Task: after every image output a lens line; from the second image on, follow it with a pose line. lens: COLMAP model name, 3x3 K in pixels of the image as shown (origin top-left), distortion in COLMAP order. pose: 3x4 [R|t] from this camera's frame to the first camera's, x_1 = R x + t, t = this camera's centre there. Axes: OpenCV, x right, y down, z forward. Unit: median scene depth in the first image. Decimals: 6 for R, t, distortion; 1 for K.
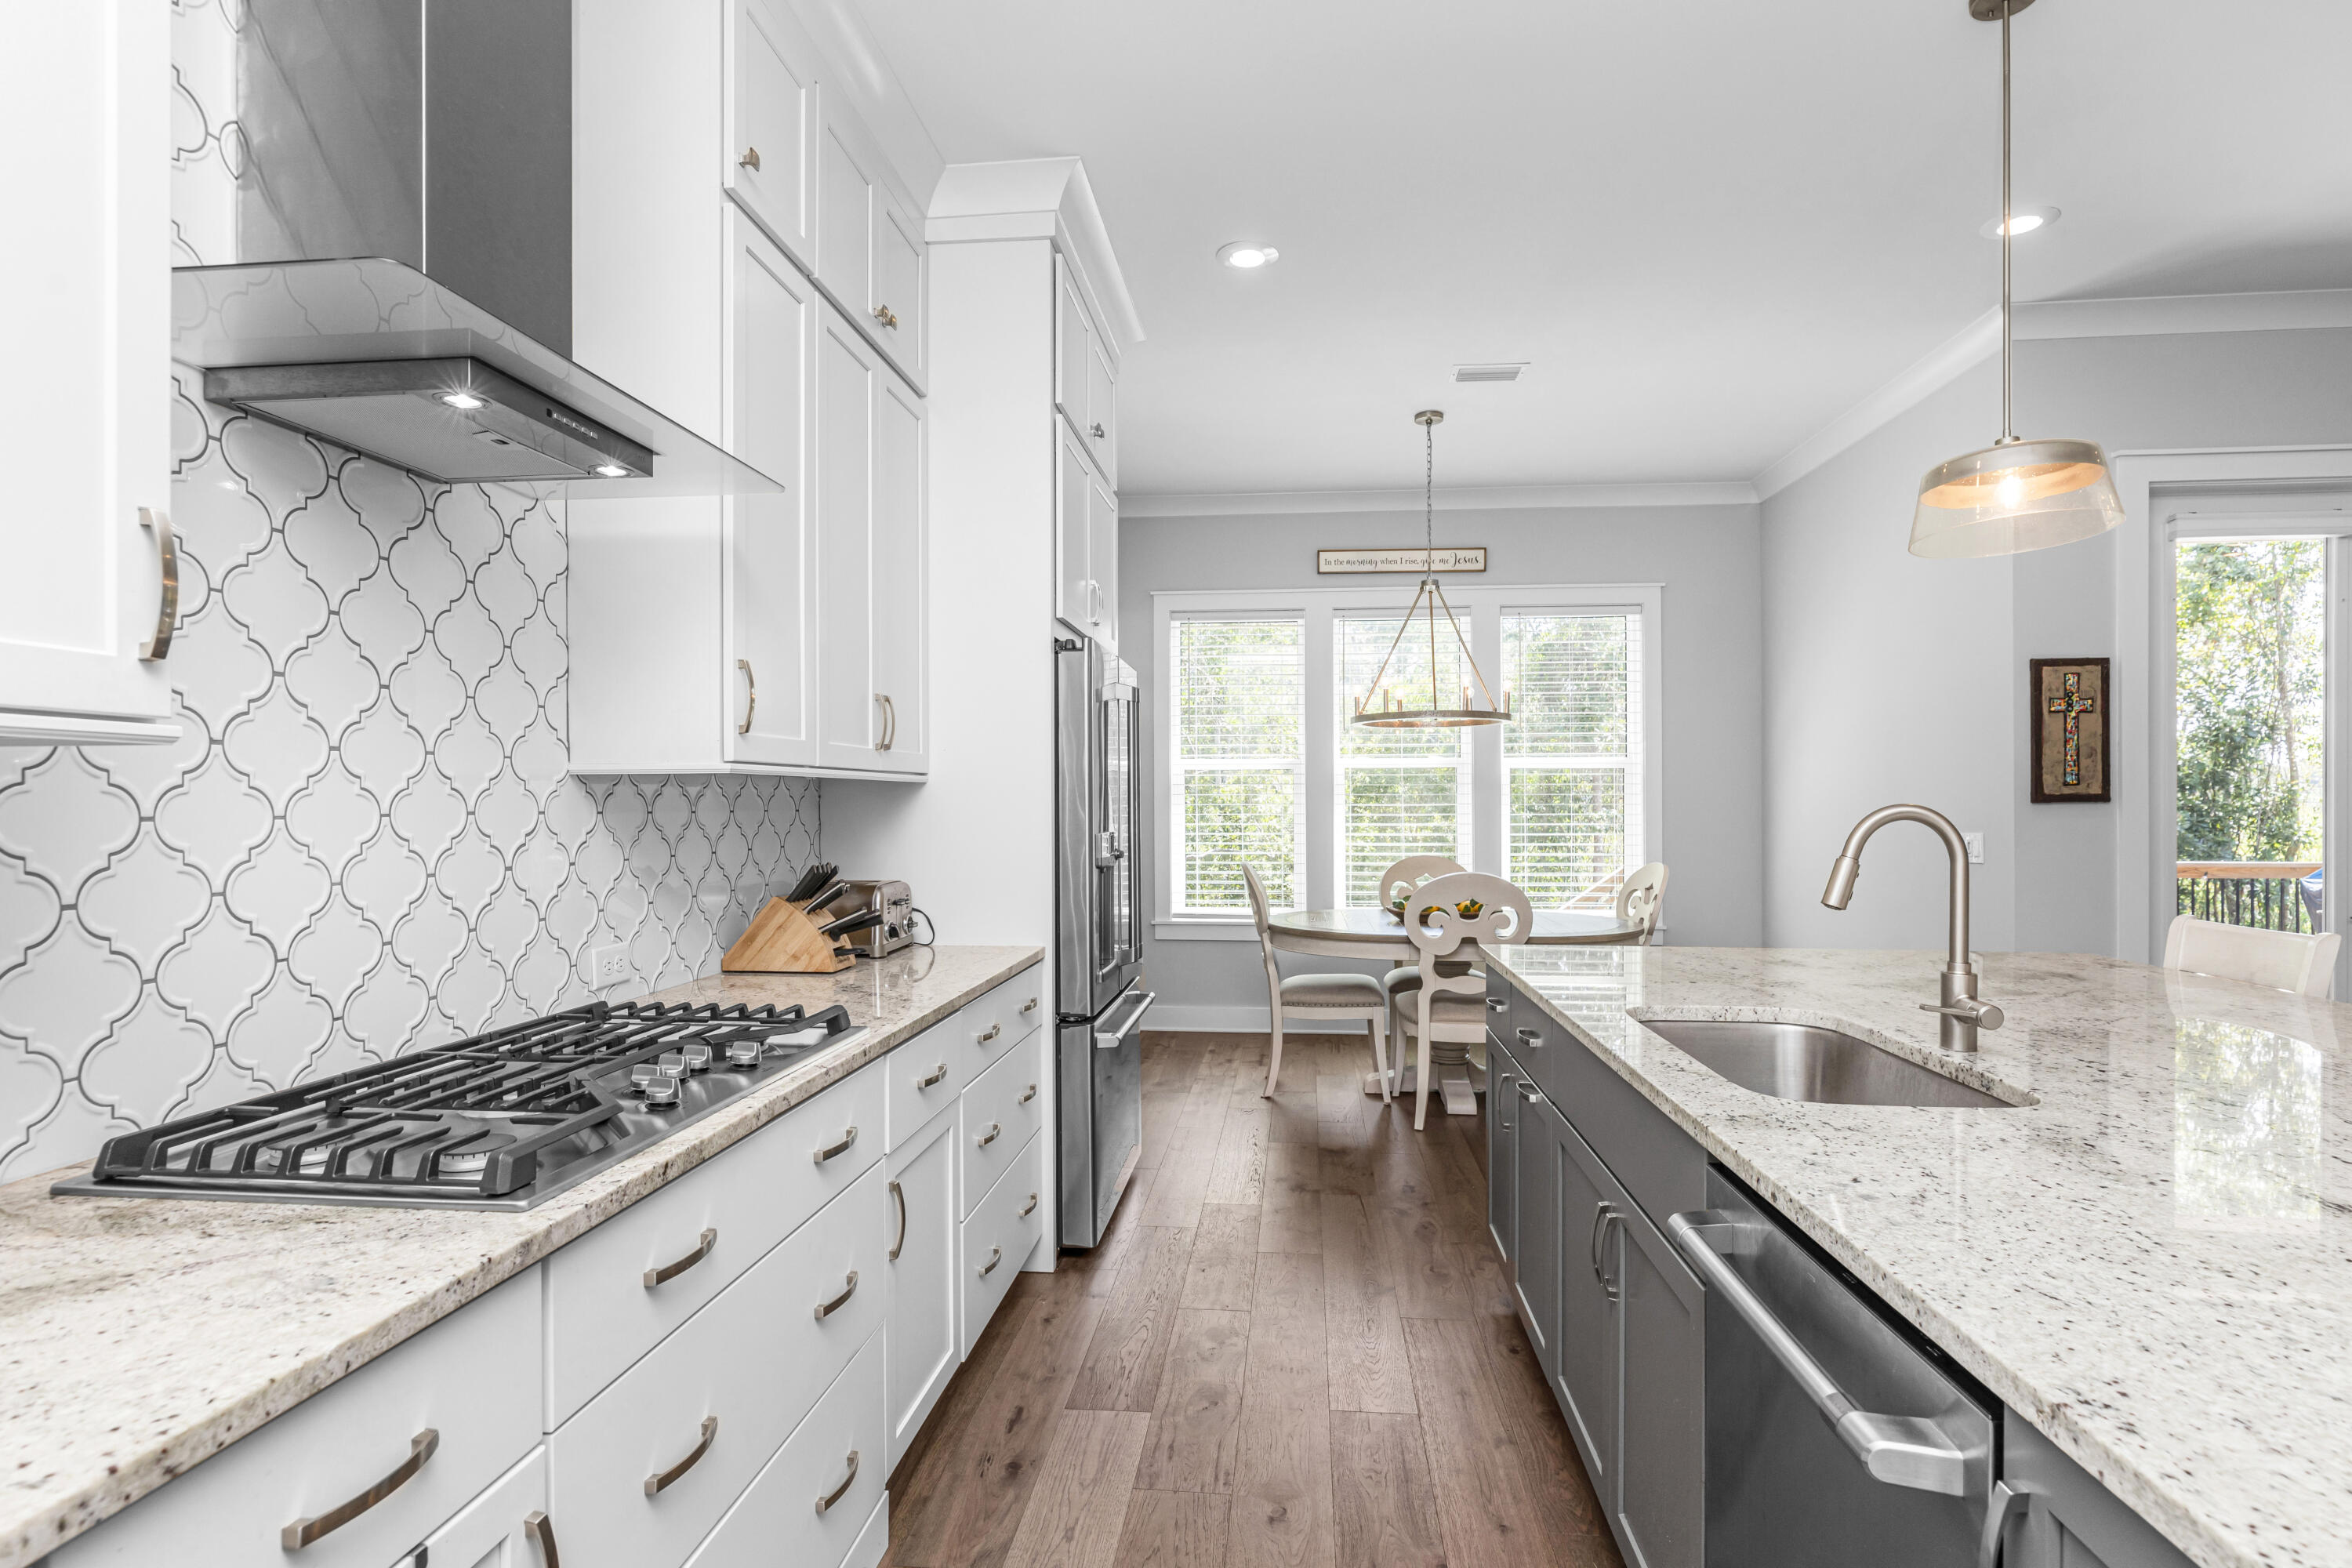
lens RADIAL K [[1169.1, 0, 1169.6], [0, 1169.1, 801.7], [0, 0, 1]] dist [-0.008537, -0.000677]
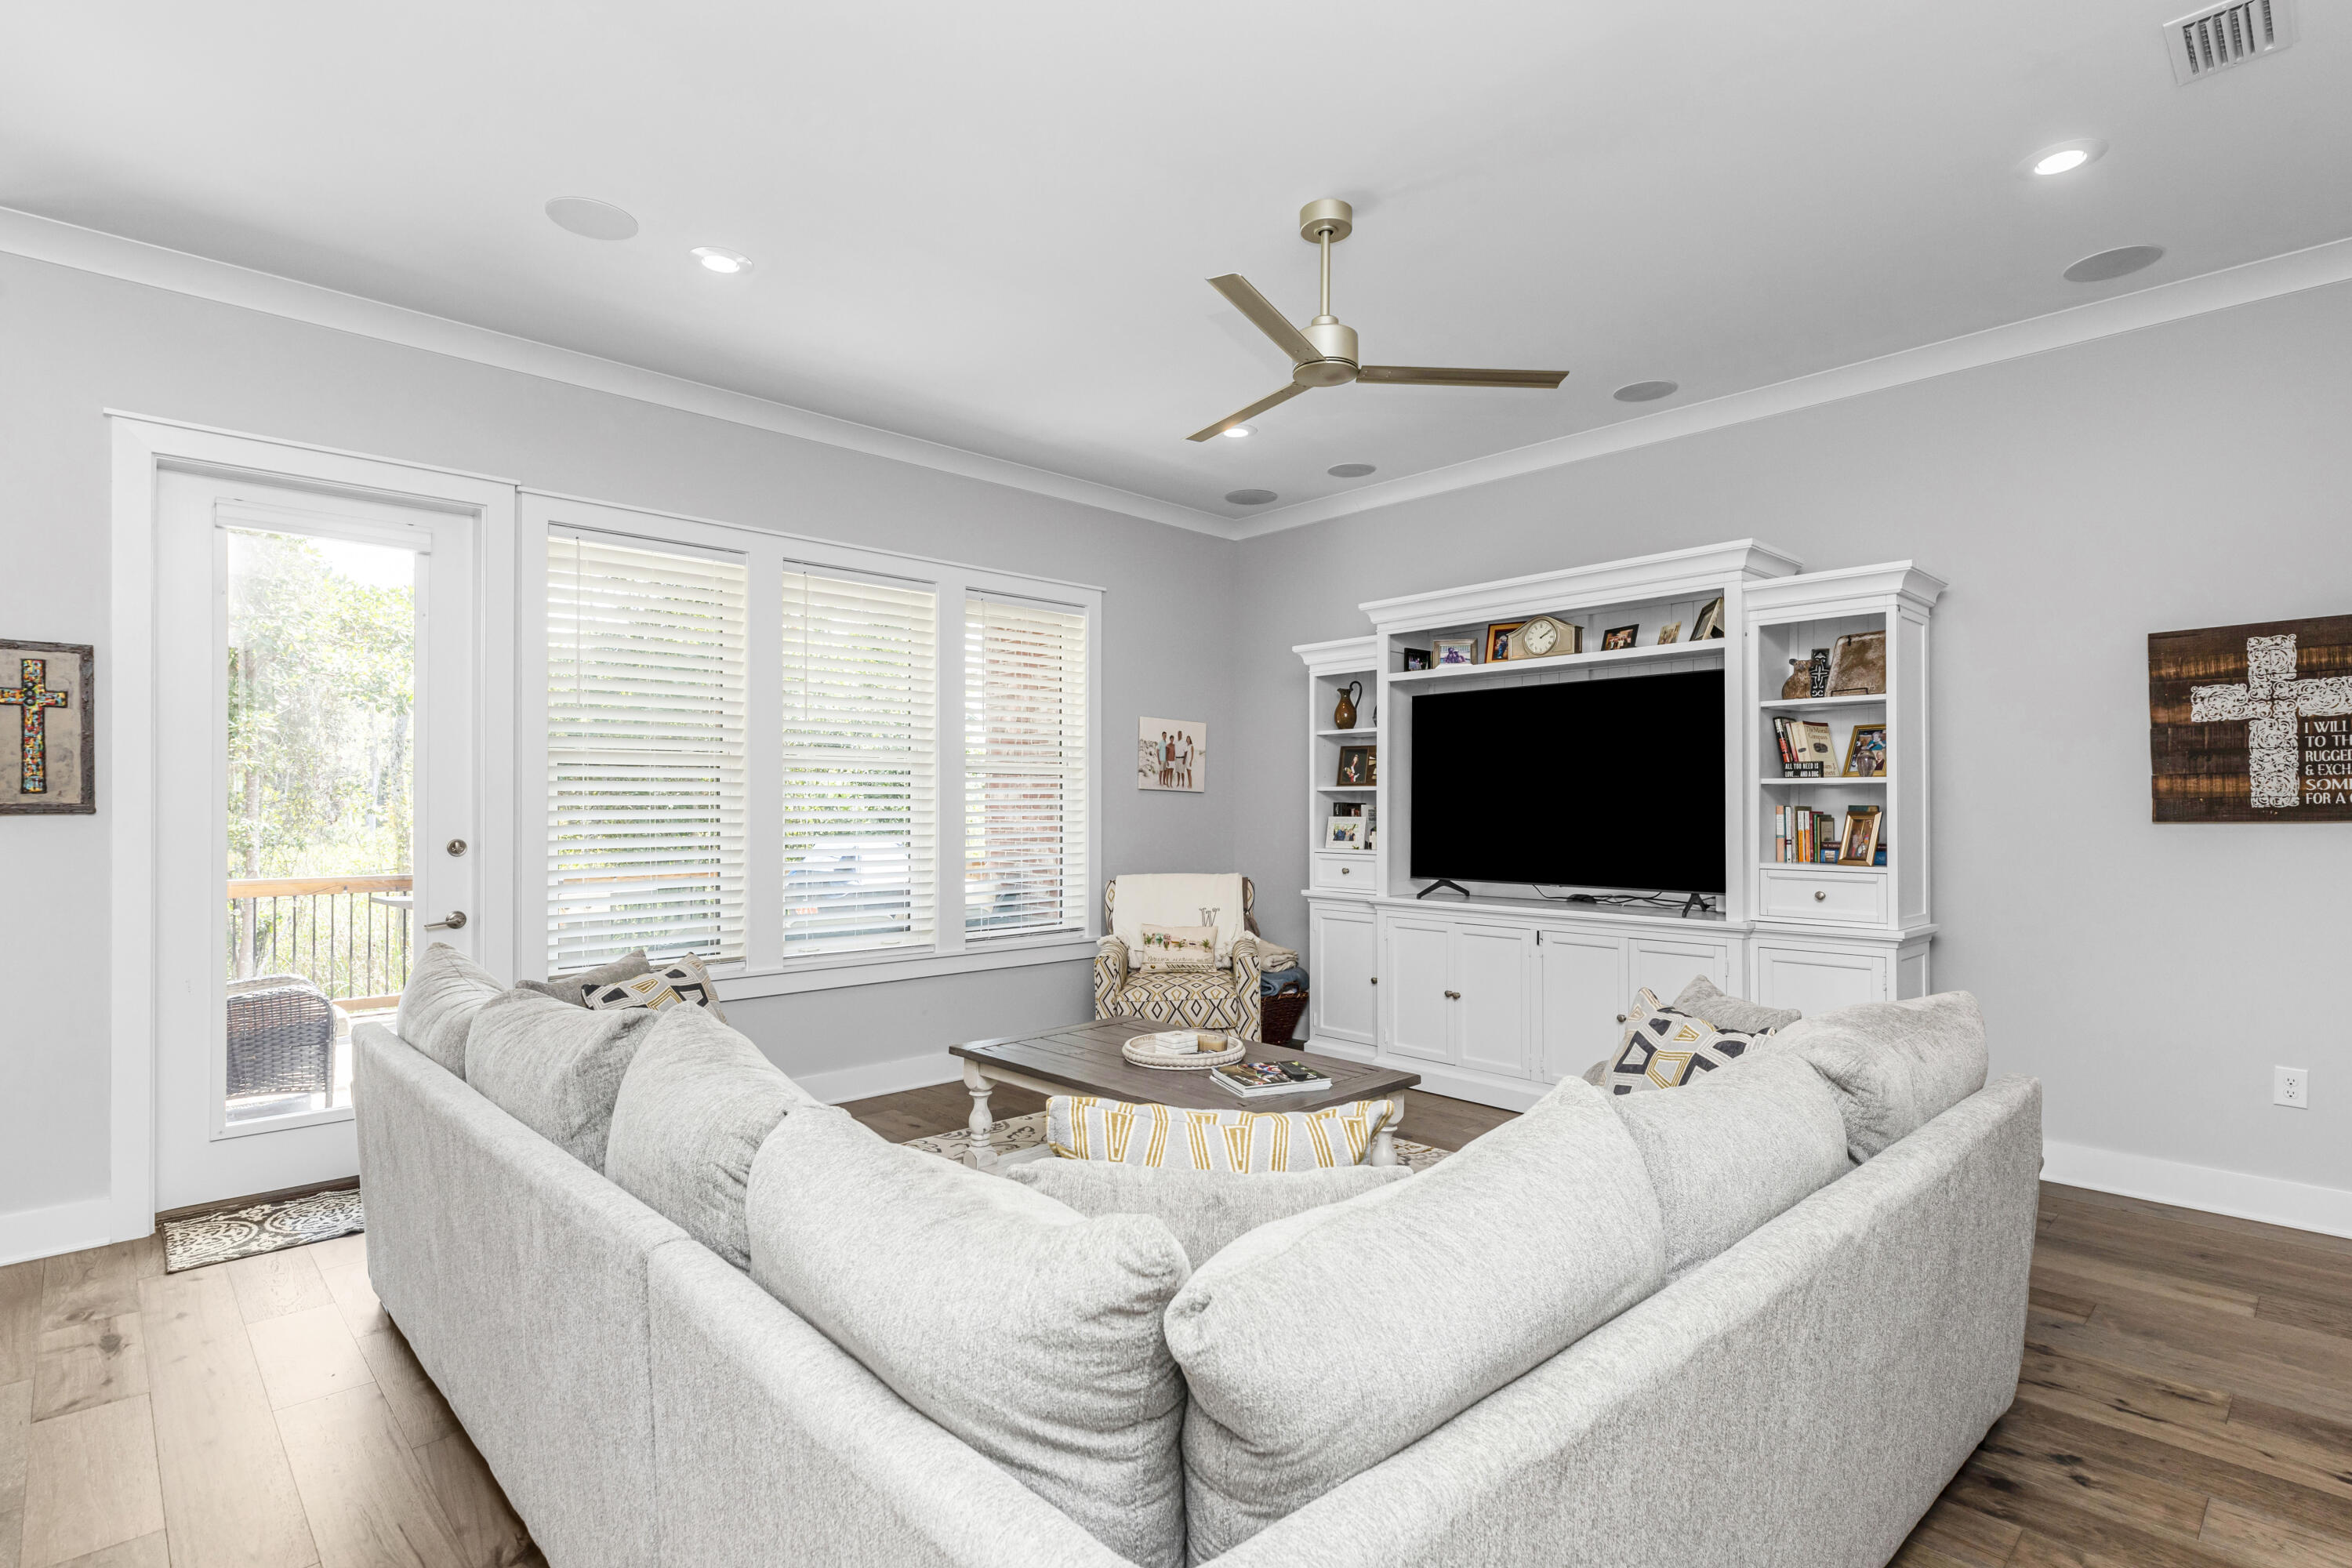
lens RADIAL K [[1141.0, 0, 1184.3], [0, 1141.0, 802.7], [0, 0, 1]] dist [0.004307, -0.000615]
pose [[0.653373, 0.005208, 0.757018, 0.694436], [-0.000492, 0.999979, -0.006454, -0.002321], [-0.757036, 0.003844, 0.653362, -0.167236]]
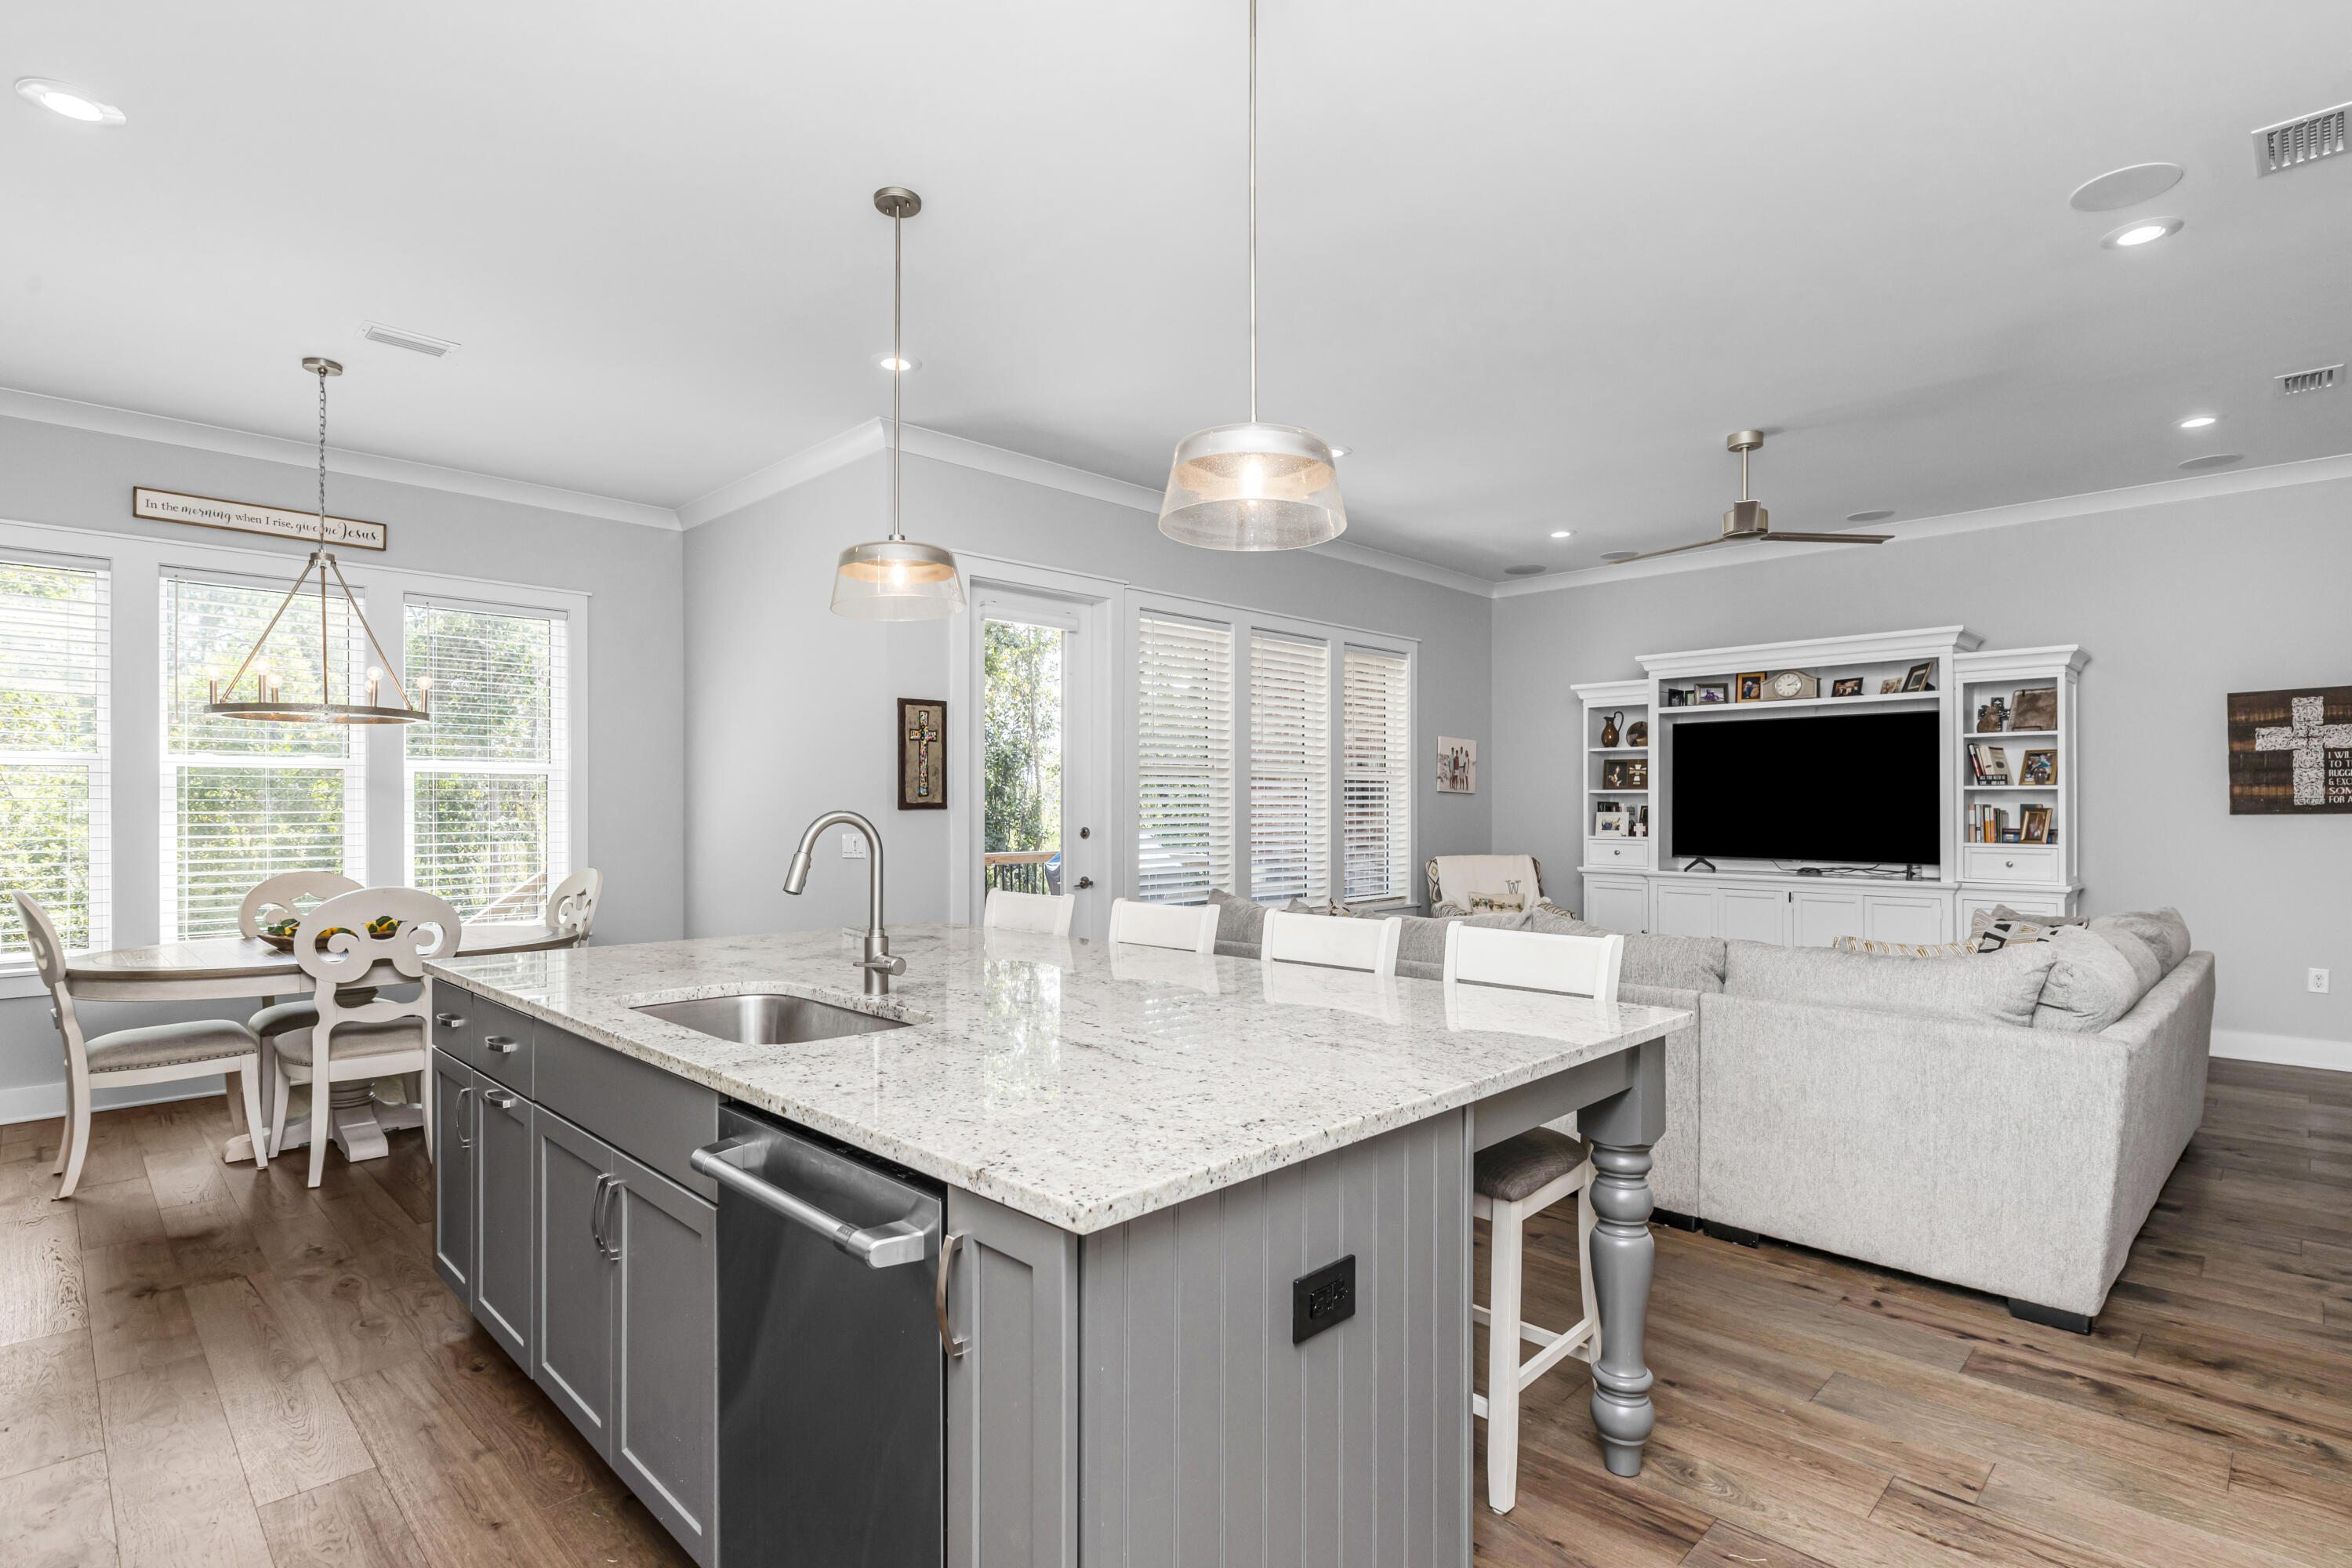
lens RADIAL K [[1159.9, 0, 1176.6], [0, 1159.9, 805.8], [0, 0, 1]] dist [0.002040, 0.001119]
pose [[0.629836, 0.001951, 0.776725, -0.062756], [-0.000029, 0.999997, -0.002488, -0.000134], [-0.776728, 0.001544, 0.629835, -0.048351]]
